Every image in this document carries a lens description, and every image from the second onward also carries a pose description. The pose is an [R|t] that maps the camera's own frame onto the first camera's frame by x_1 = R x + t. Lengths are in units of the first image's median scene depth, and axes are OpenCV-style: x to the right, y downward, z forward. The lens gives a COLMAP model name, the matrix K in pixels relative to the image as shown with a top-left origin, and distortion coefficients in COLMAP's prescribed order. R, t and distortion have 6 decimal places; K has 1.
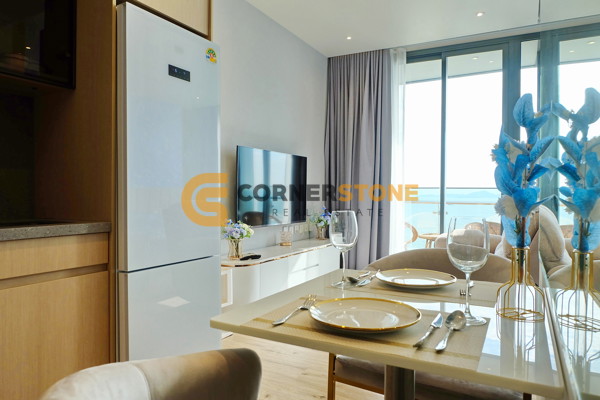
lens RADIAL K [[406.0, 0, 299.1], [0, 406.0, 198.4], [0, 0, 1]] dist [-0.038554, 0.032837]
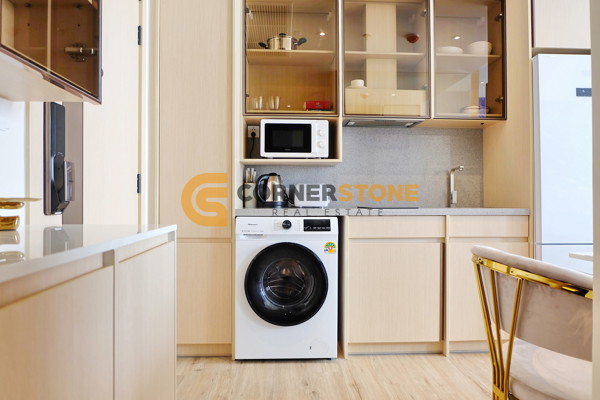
lens RADIAL K [[406.0, 0, 301.1], [0, 406.0, 197.0], [0, 0, 1]] dist [-0.038554, 0.032837]
pose [[0.514927, -0.009563, -0.857181, 0.347721], [0.004532, 0.999954, -0.008434, 0.024581], [0.857222, 0.000458, 0.514947, -0.449940]]
